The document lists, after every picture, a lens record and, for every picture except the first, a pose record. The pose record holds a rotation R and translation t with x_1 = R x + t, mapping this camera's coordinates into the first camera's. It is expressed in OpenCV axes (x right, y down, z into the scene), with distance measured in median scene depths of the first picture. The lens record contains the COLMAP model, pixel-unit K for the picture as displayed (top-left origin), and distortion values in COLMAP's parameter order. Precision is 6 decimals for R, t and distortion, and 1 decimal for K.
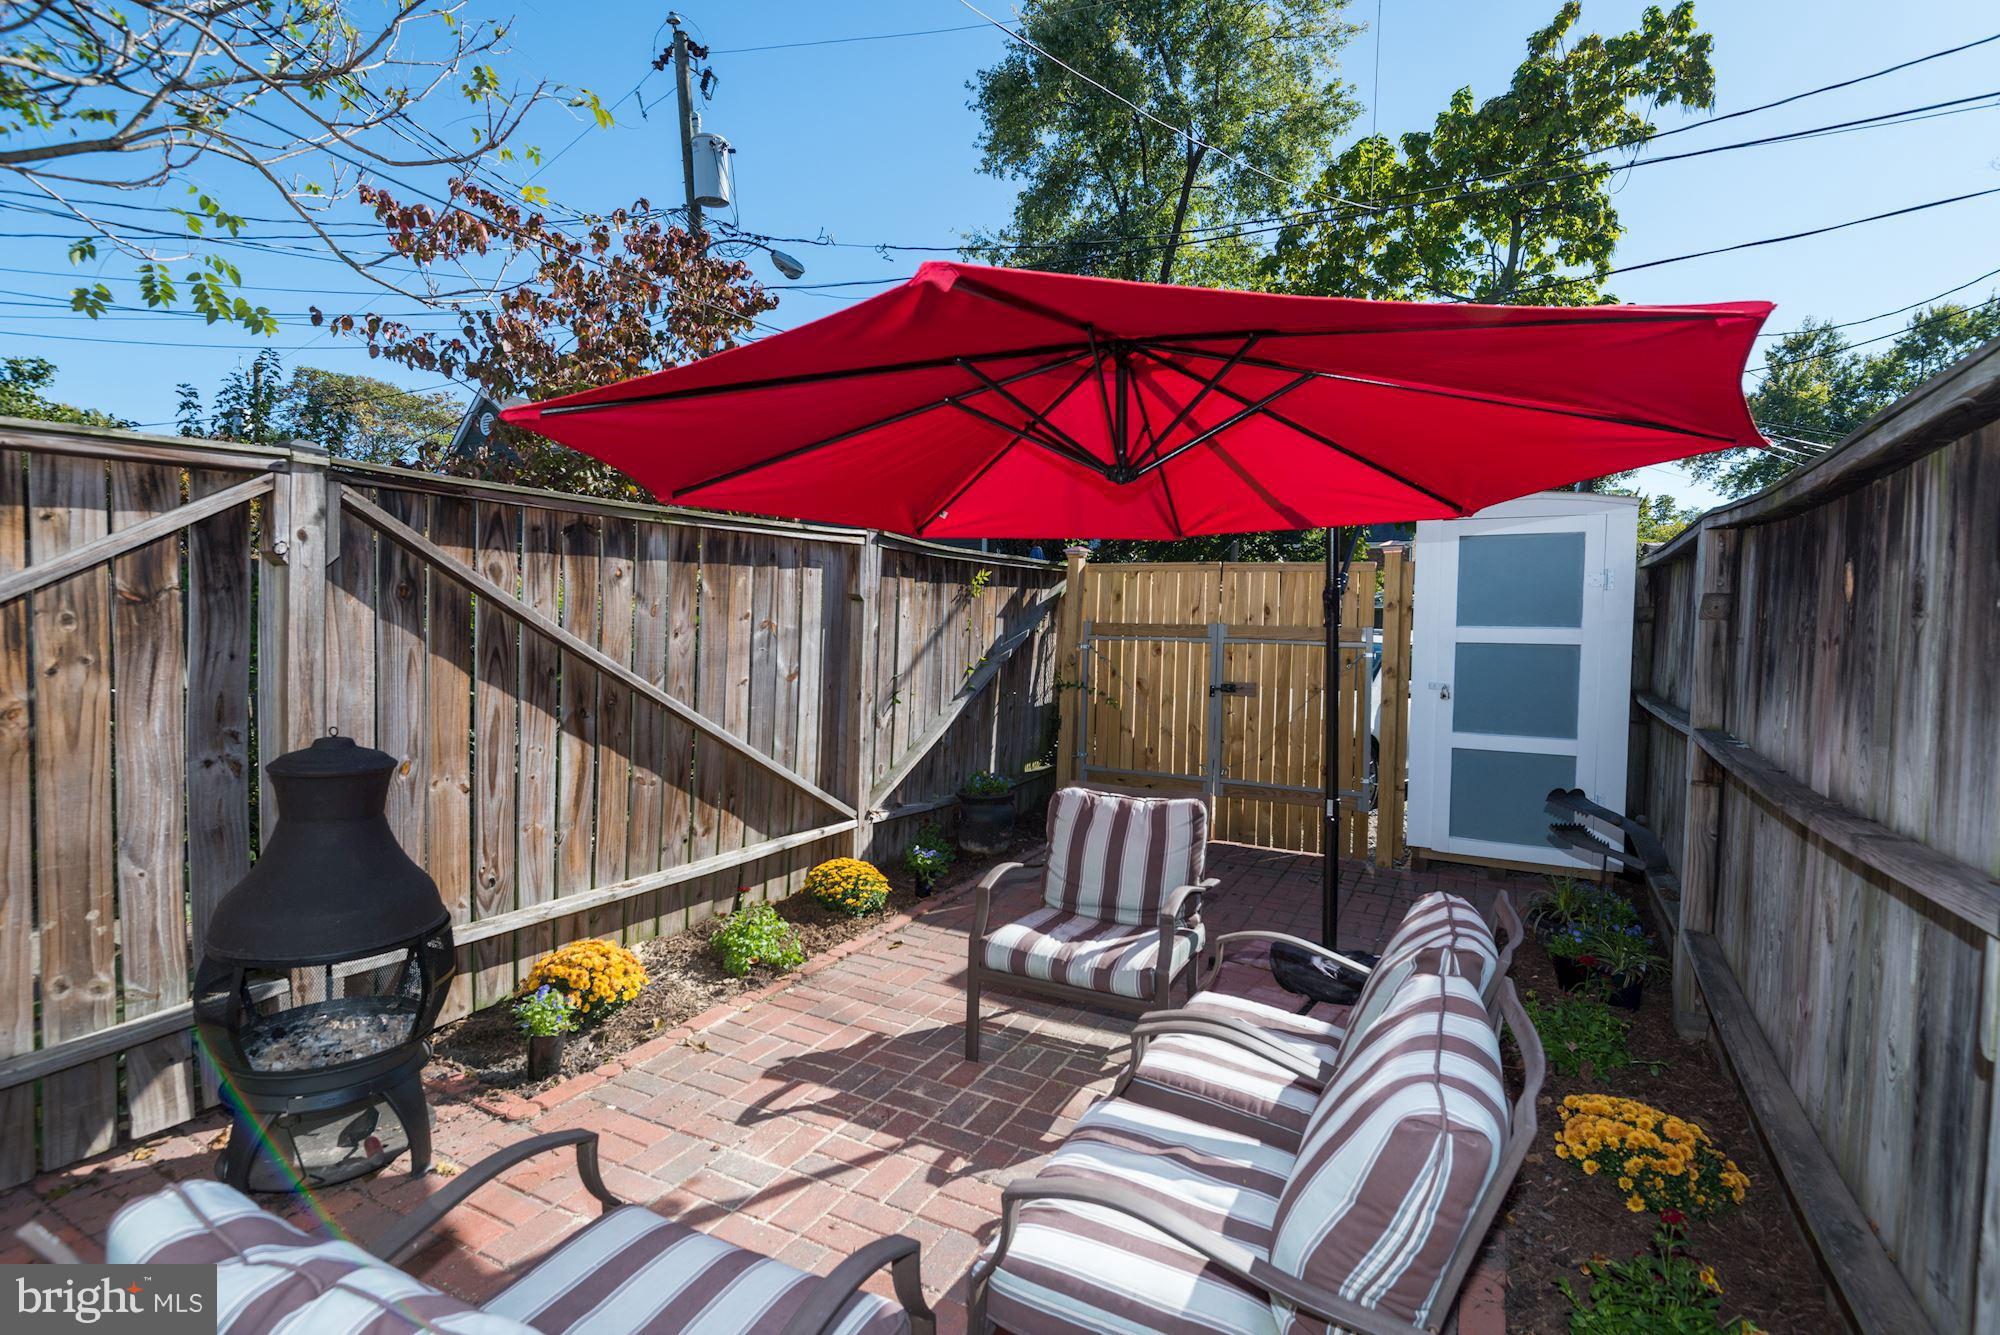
lens RADIAL K [[927.3, 0, 1000.0], [0, 927.3, 667.5], [0, 0, 1]] dist [0.004989, -0.009578]
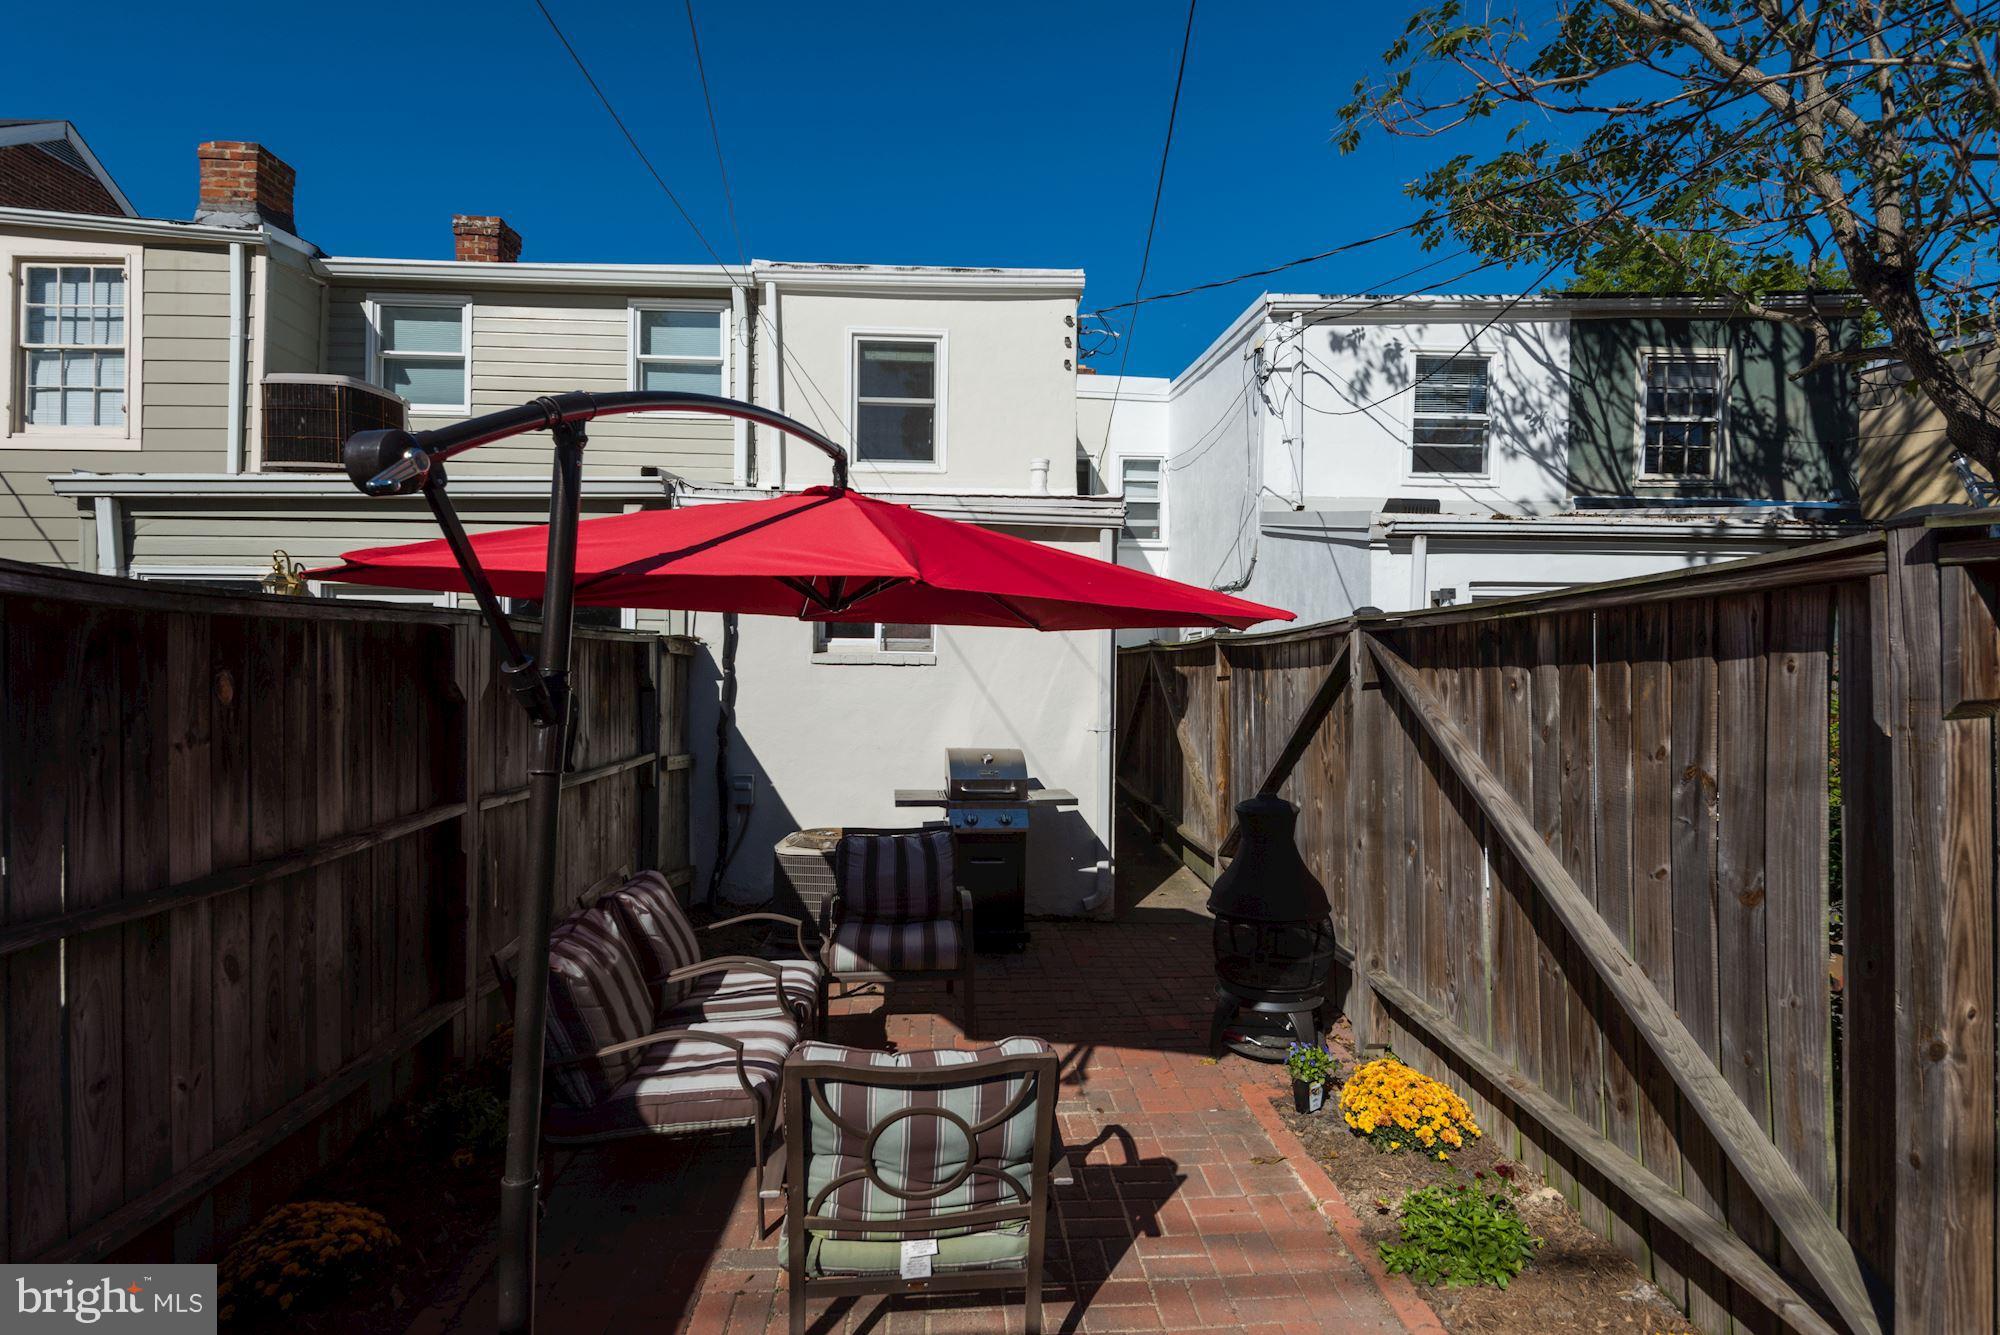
lens RADIAL K [[927.3, 0, 1000.0], [0, 927.3, 667.5], [0, 0, 1]] dist [0.004989, -0.009578]
pose [[-0.851544, -0.000438, -0.524283, 0.351695], [-0.016105, 0.999550, 0.025322, -0.117566], [0.524035, 0.030007, -0.851168, 1.306831]]
